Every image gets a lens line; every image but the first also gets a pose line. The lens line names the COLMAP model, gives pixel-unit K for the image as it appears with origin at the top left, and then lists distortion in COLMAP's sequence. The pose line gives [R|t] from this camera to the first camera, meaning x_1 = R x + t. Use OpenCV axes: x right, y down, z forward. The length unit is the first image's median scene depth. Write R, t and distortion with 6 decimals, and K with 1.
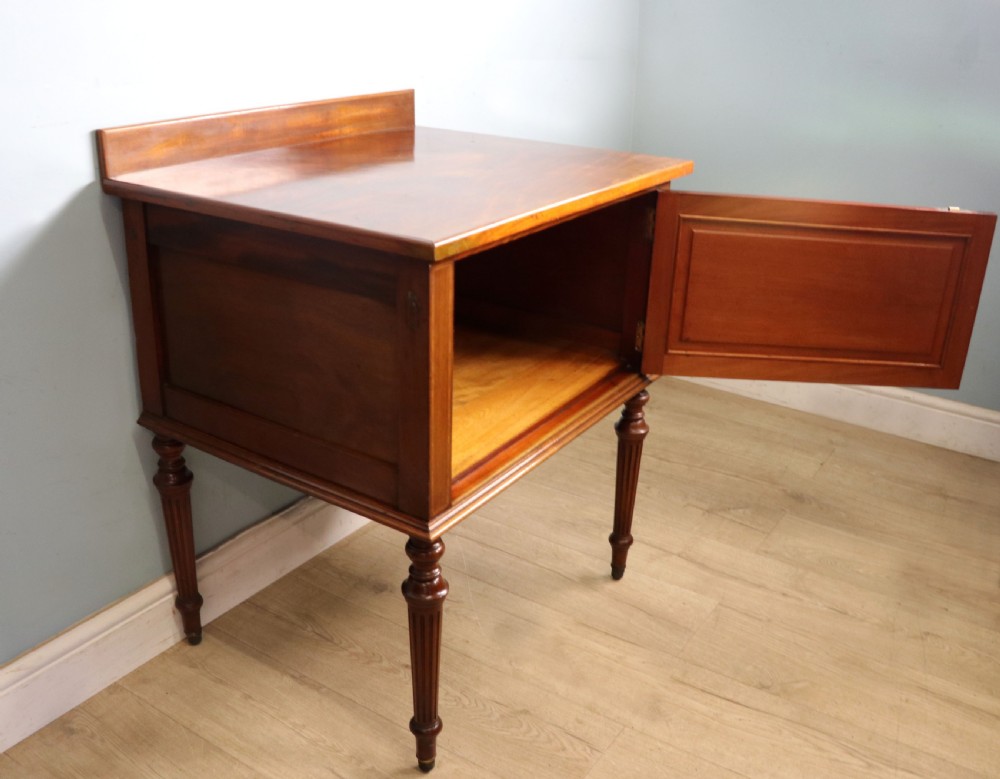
lens RADIAL K [[963.8, 0, 493.1], [0, 963.8, 395.1], [0, 0, 1]] dist [-0.128022, 0.000000]
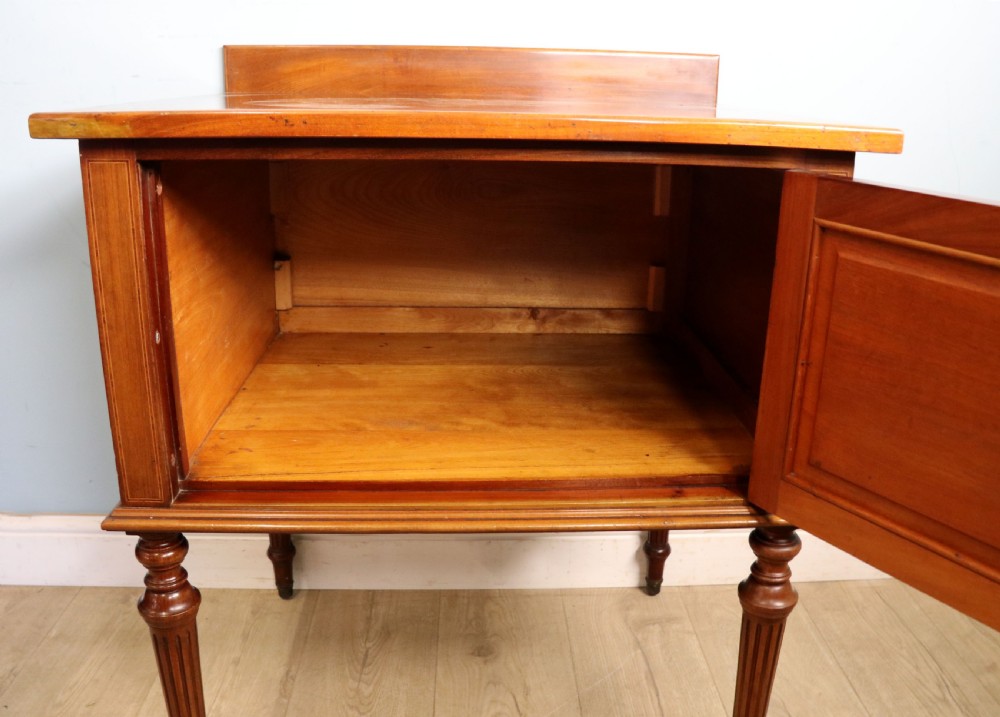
lens RADIAL K [[883.2, 0, 536.0], [0, 883.2, 362.0], [0, 0, 1]] dist [-0.179893, 0.106699]
pose [[0.609915, 0.236146, -0.756465, 0.464276], [-0.319472, 0.946834, 0.037994, -0.081519], [0.725219, 0.218496, 0.652930, 0.583618]]
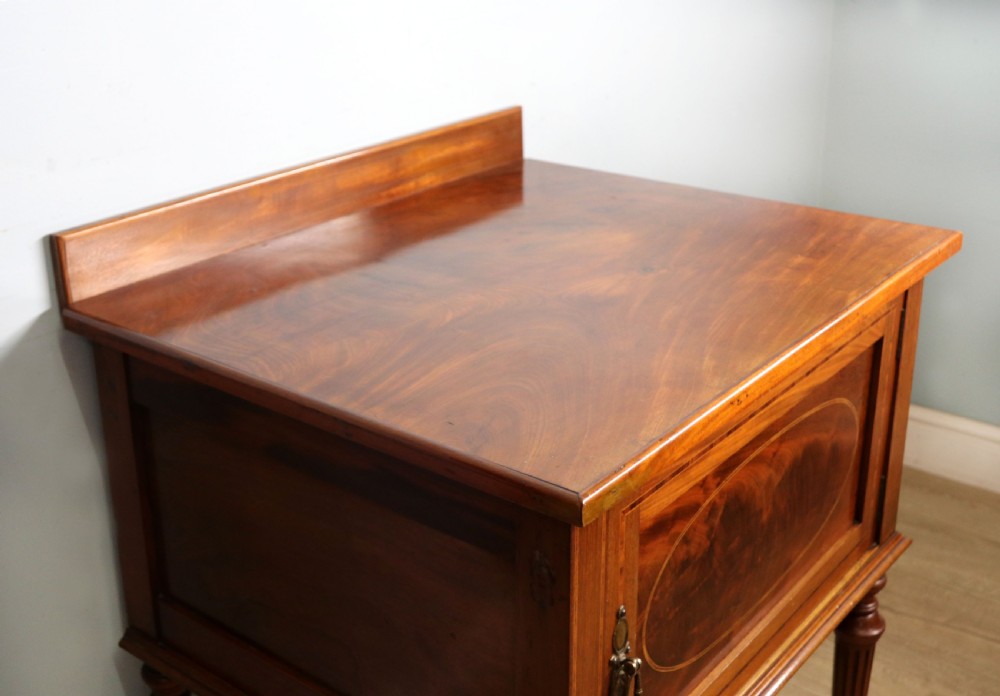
lens RADIAL K [[1228.7, 0, 453.1], [0, 1228.7, 315.0], [0, 0, 1]] dist [-0.027474, 0.000000]
pose [[0.992667, -0.006703, -0.120693, -0.031087], [0.001732, 0.999147, -0.041252, -0.156624], [0.120867, 0.040741, 0.991832, 0.143854]]
